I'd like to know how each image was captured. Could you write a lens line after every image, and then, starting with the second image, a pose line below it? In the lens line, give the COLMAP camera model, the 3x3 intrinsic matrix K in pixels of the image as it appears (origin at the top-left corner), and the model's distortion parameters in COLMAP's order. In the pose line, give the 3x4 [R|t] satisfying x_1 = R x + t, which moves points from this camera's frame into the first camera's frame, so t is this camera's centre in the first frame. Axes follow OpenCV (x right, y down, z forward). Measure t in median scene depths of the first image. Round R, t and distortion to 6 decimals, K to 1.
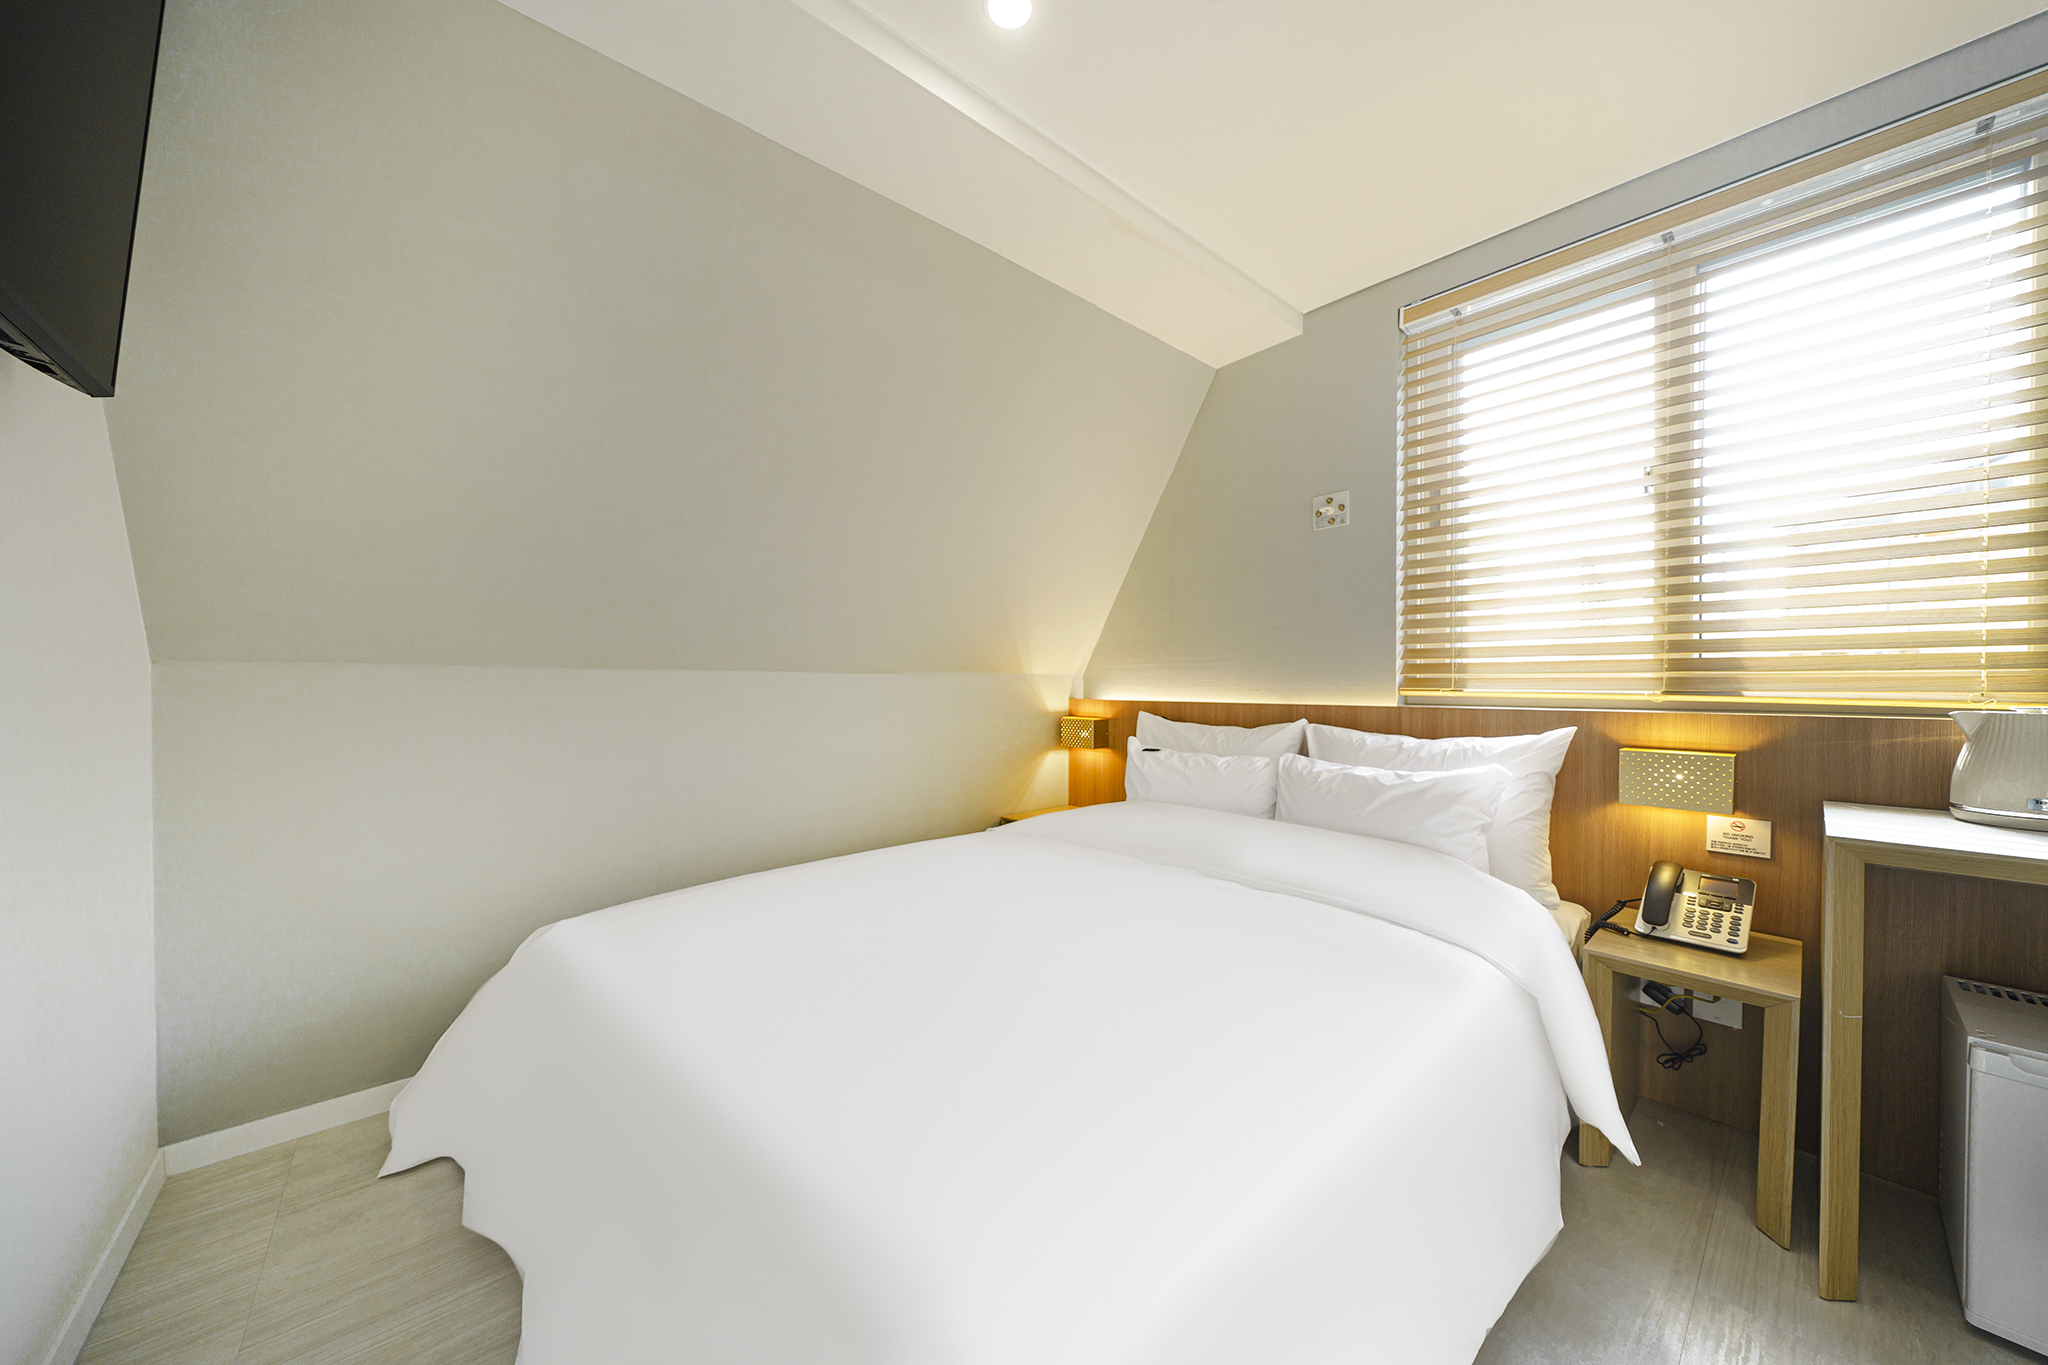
lens RADIAL K [[698.4, 0, 1016.6], [0, 698.4, 690.9], [0, 0, 1]] dist [-0.000328, -0.000100]
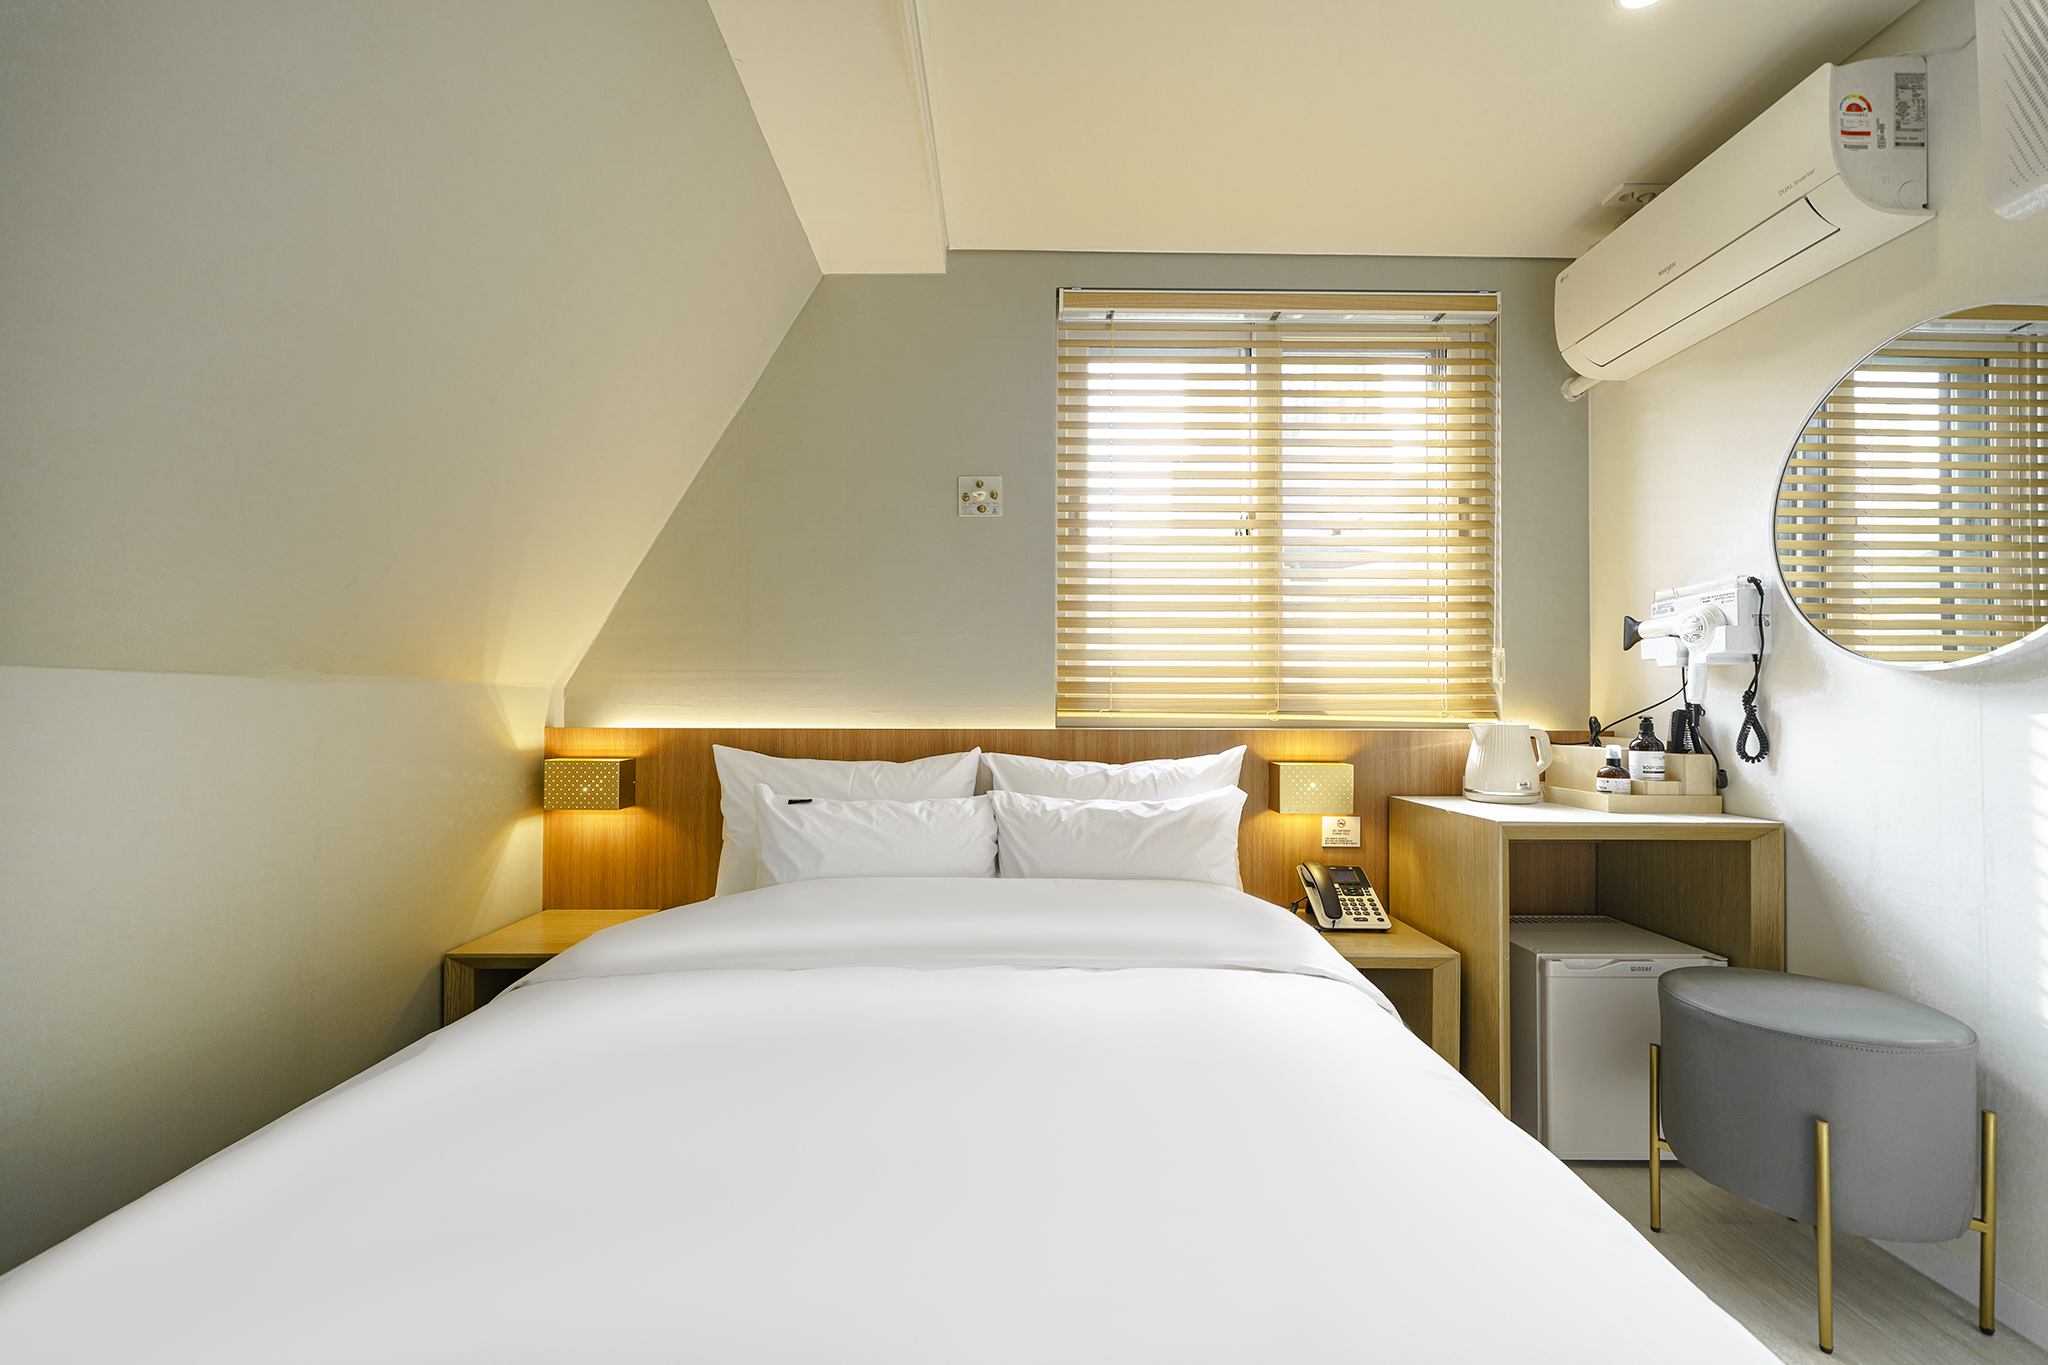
lens RADIAL K [[845.9, 0, 1016.7], [0, 845.9, 697.8], [0, 0, 1]] dist [0.000057, -0.000101]
pose [[0.647517, 0.011110, 0.761970, -0.303245], [0.005181, 0.999806, -0.018980, 0.002062], [-0.762033, 0.016238, 0.647334, 0.331903]]
